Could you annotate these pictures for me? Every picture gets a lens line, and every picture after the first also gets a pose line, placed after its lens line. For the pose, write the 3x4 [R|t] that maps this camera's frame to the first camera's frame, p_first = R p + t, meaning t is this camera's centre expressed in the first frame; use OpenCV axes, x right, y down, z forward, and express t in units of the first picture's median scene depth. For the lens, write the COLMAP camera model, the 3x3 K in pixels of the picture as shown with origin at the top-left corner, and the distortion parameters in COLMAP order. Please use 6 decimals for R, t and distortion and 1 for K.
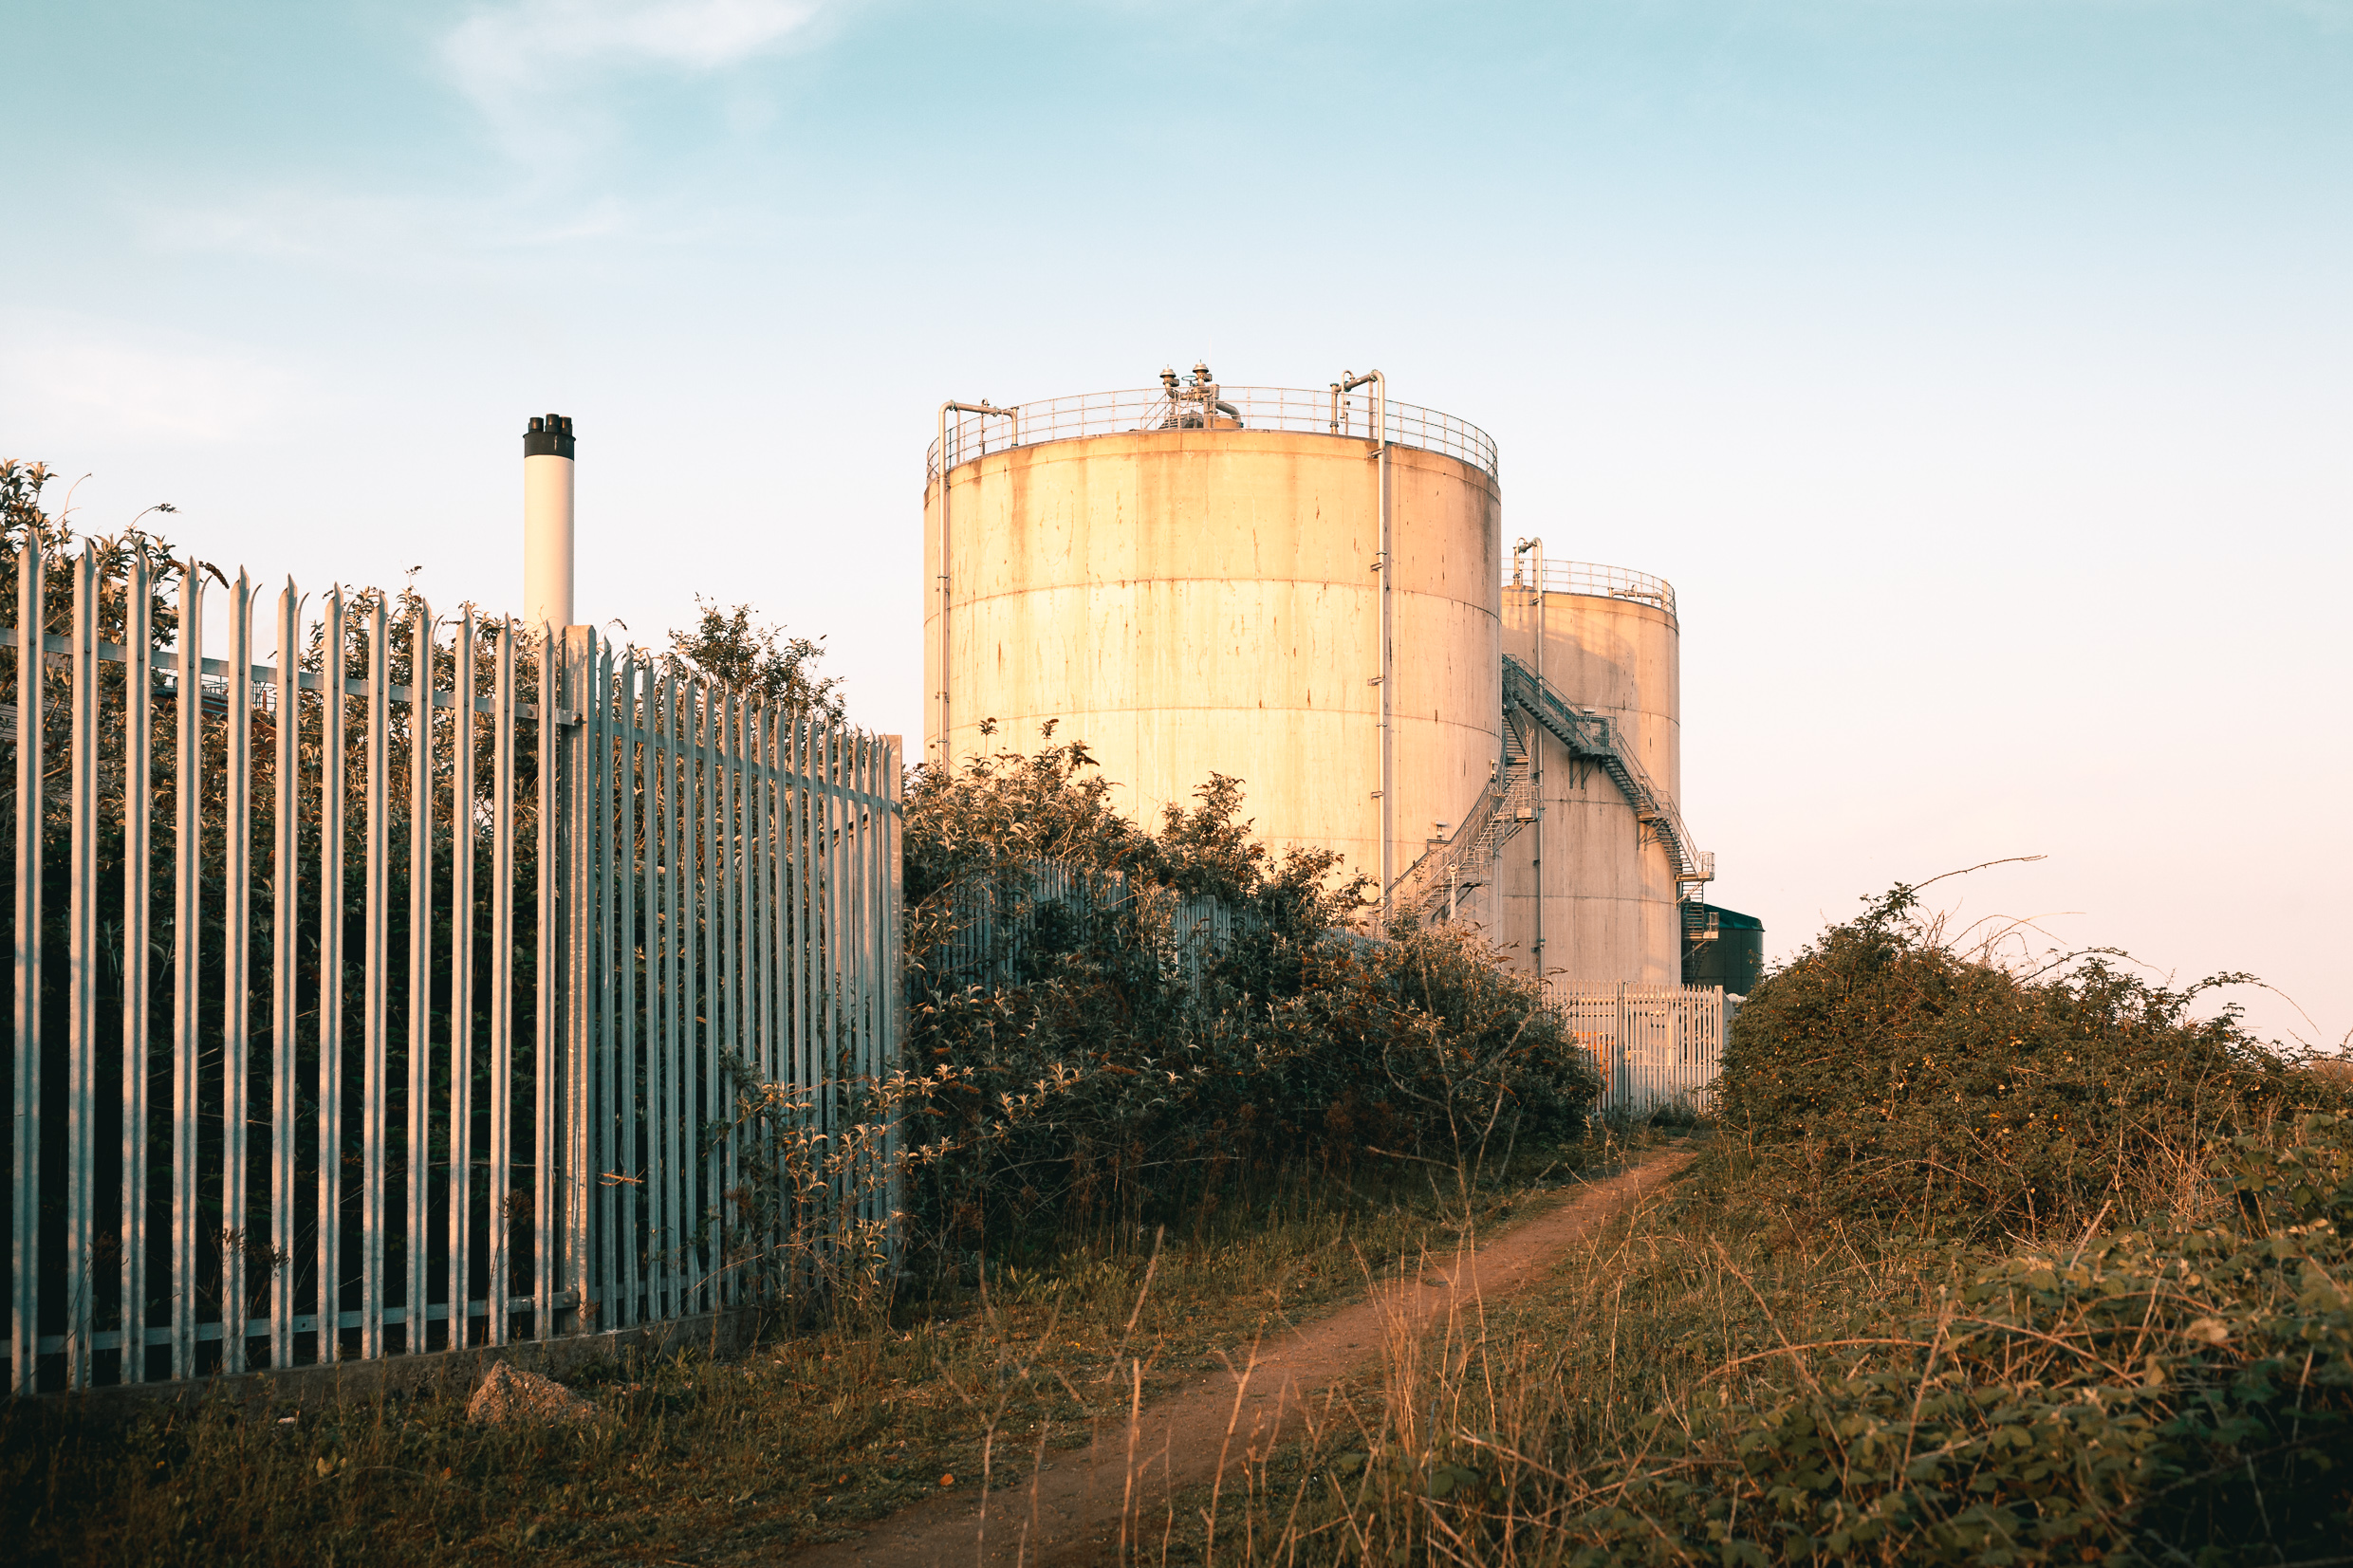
lens RADIAL K [[2681.1, 0, 1176.0], [0, 2681.1, 784.2], [0, 0, 1]] dist [0.001689, 0.000000]
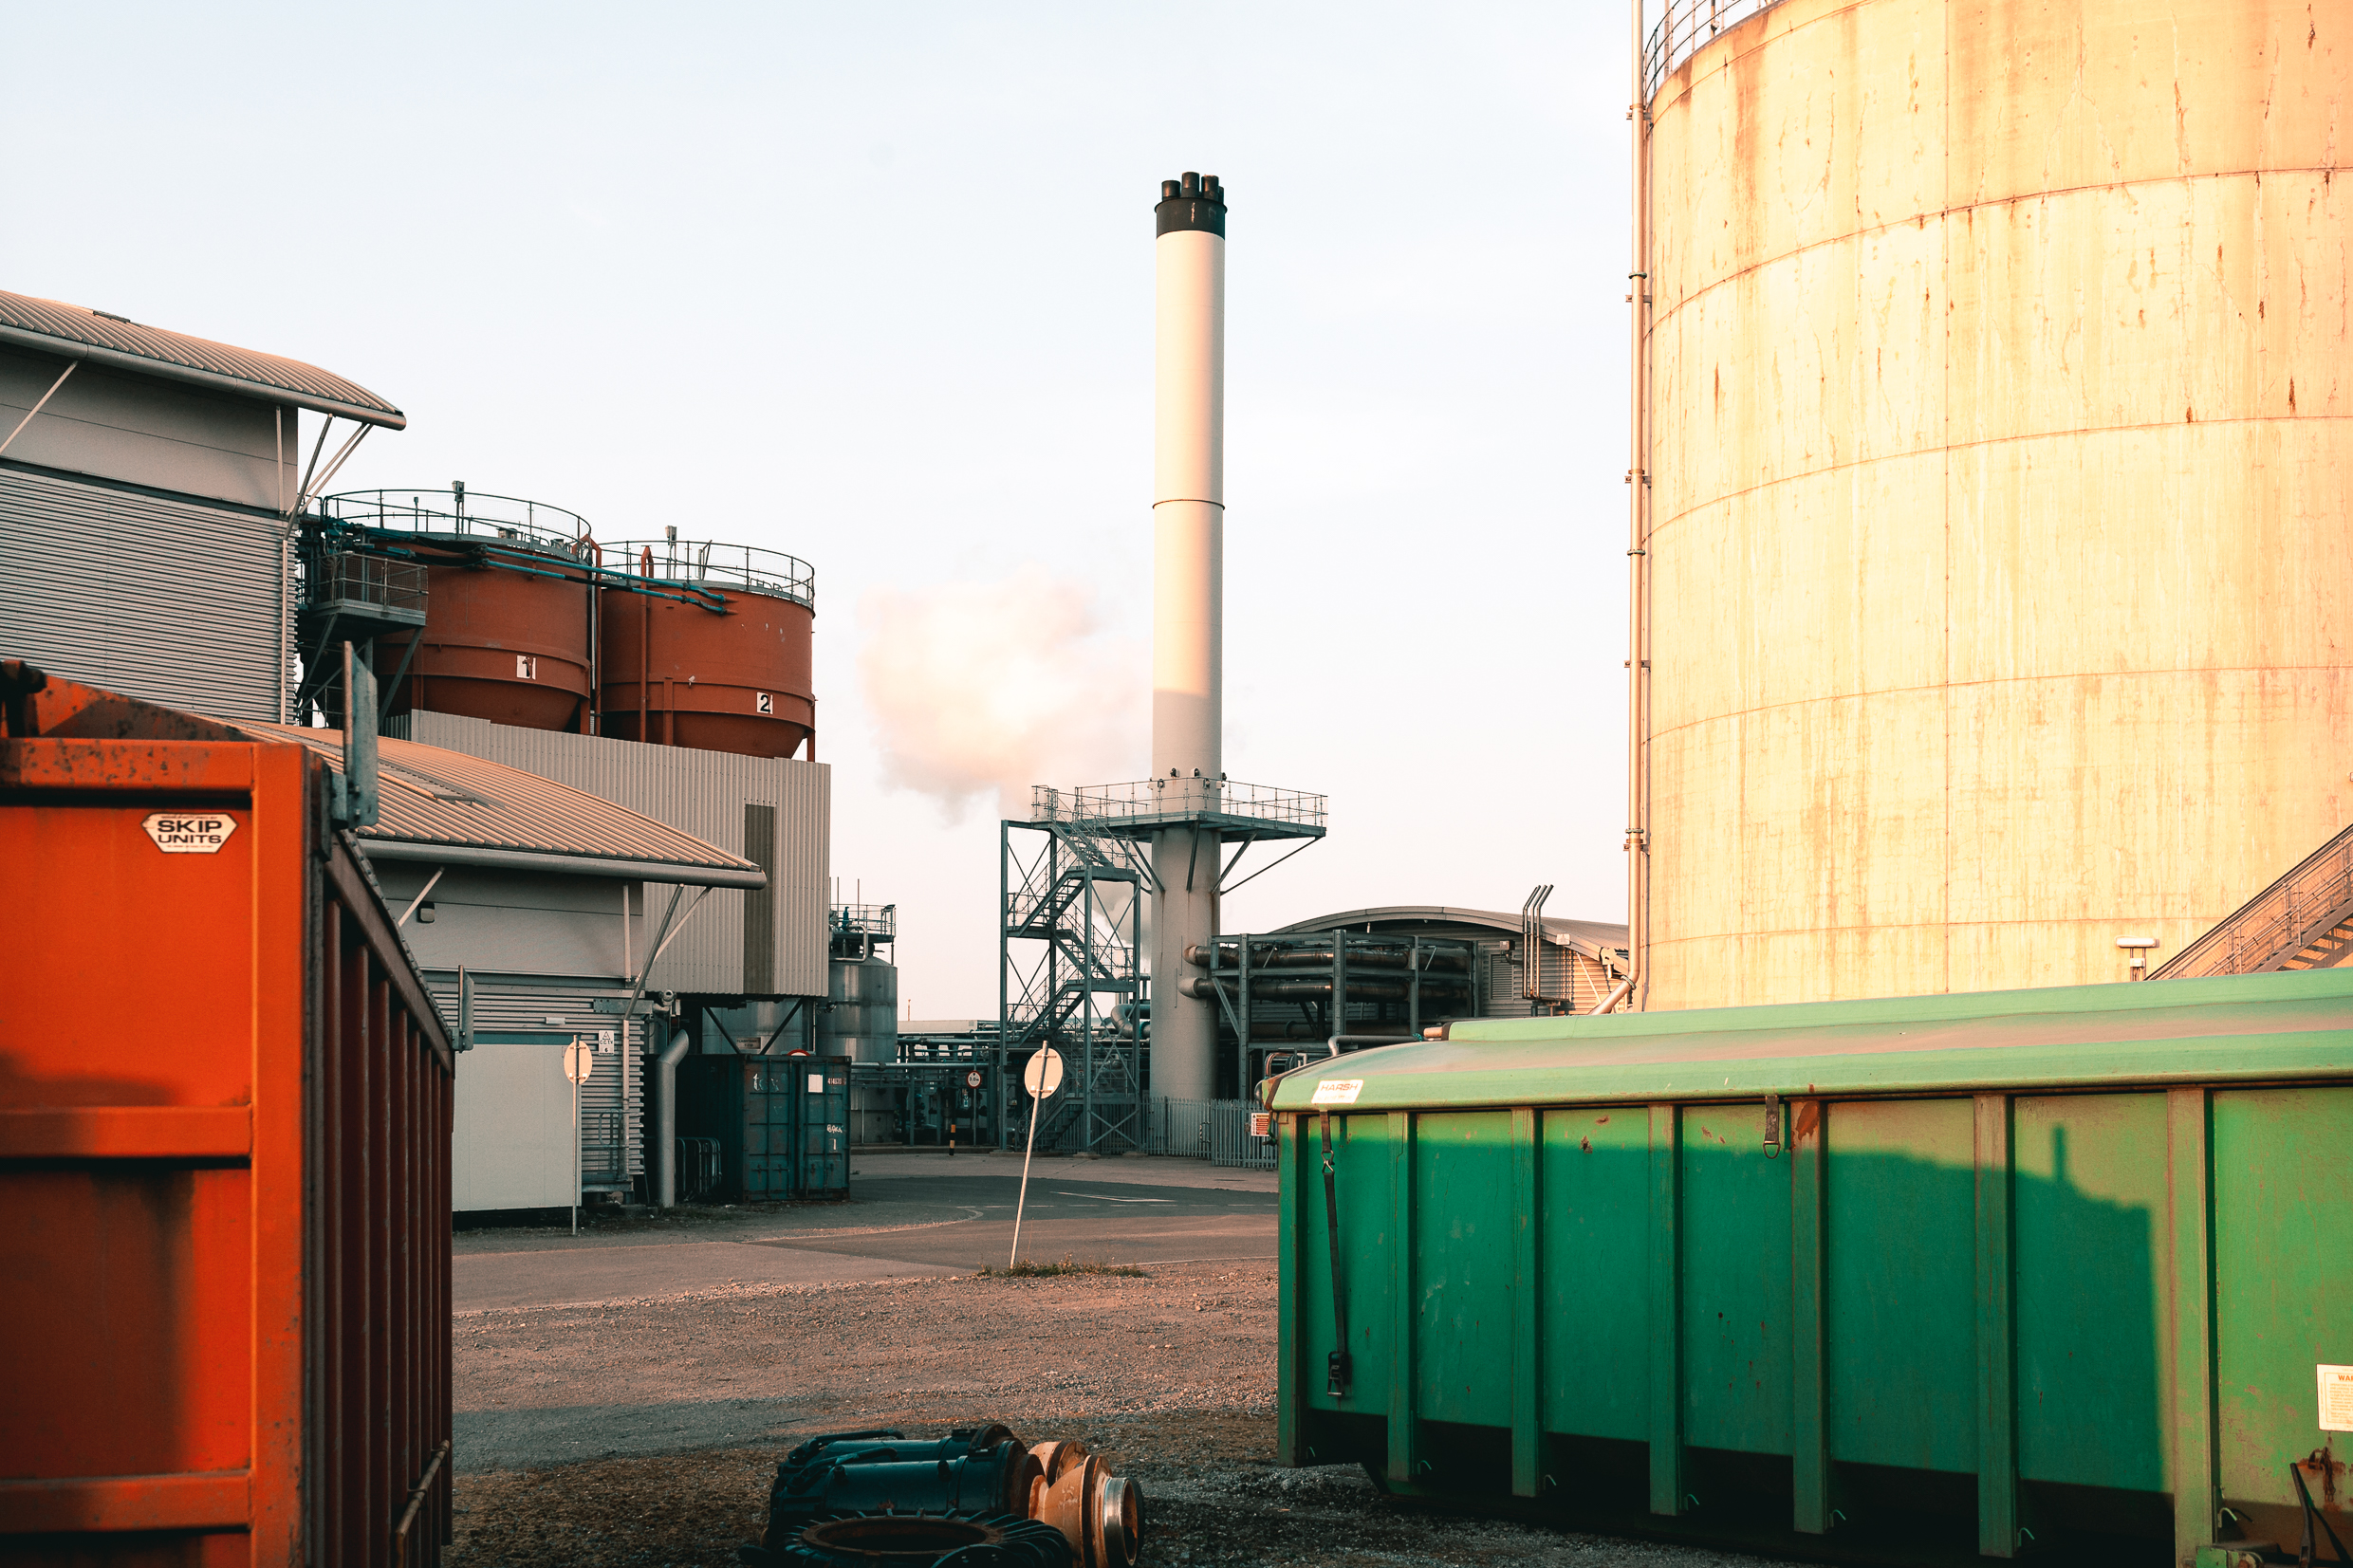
lens RADIAL K [[2681.1, 0, 1175.9], [0, 2681.1, 787.8], [0, 0, 1]] dist [0.001689, 0.000000]
pose [[0.923039, -0.012678, -0.384497, 0.047594], [0.010256, 0.999913, -0.008349, 0.041786], [0.384569, 0.003763, 0.923089, 0.446158]]
